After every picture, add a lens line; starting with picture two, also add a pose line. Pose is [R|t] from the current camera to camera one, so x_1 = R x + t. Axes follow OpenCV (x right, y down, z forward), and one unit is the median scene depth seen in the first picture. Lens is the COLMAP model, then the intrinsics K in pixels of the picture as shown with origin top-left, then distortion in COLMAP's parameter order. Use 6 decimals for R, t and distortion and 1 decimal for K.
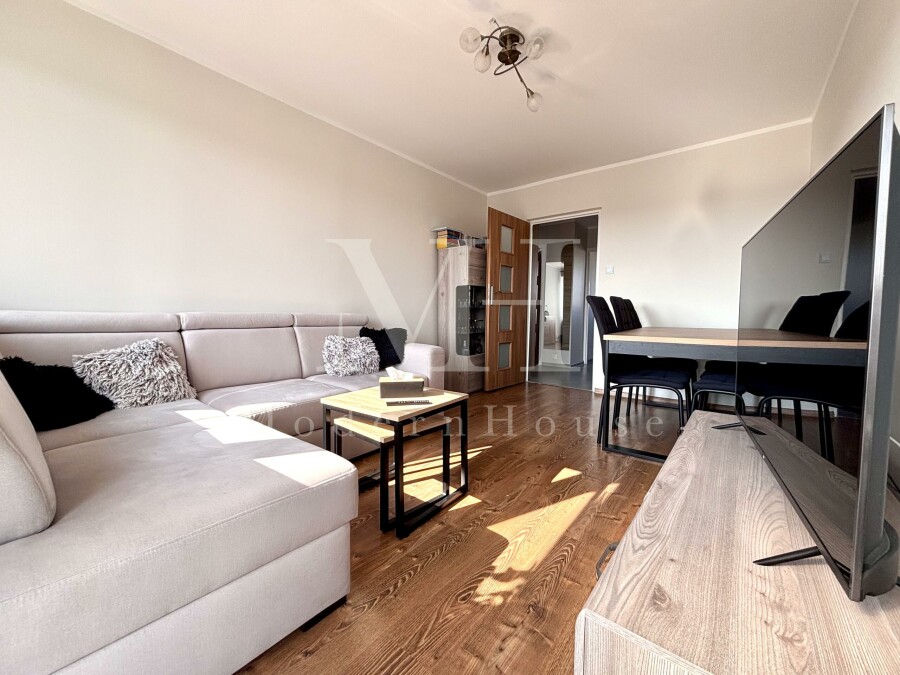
lens RADIAL K [[365.2, 0, 451.9], [0, 365.2, 336.6], [0, 0, 1]] dist [-0.001724, -0.000488]
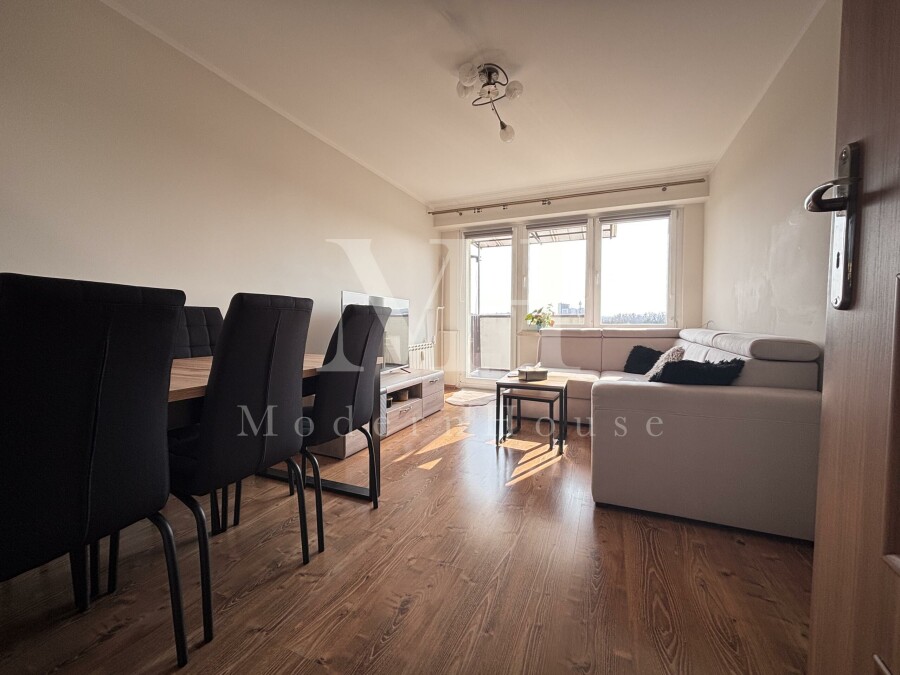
lens RADIAL K [[365.2, 0, 451.9], [0, 365.2, 336.6], [0, 0, 1]] dist [-0.001724, -0.000488]
pose [[-0.966572, 0.003451, -0.256371, 0.569344], [-0.021626, 0.995249, 0.094933, -0.170726], [0.255481, 0.097304, -0.961905, 2.212745]]
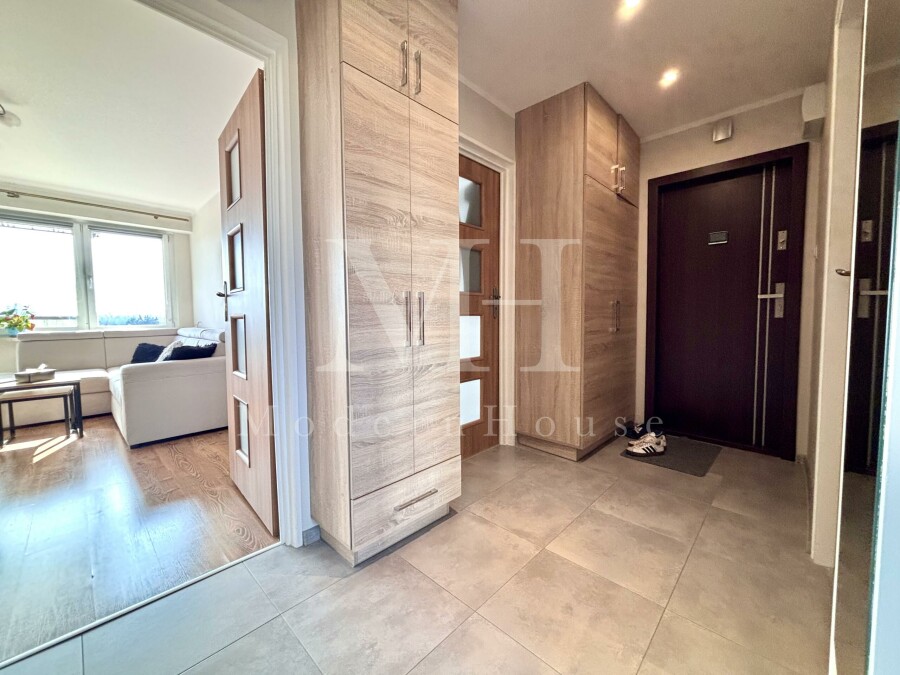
lens RADIAL K [[365.2, 0, 451.9], [0, 365.2, 336.6], [0, 0, 1]] dist [-0.001724, -0.000488]
pose [[-0.098798, 0.047777, -0.993960, 1.218958], [-0.047156, 0.997500, 0.052634, -0.217290], [0.993990, 0.052071, -0.096298, 2.781541]]
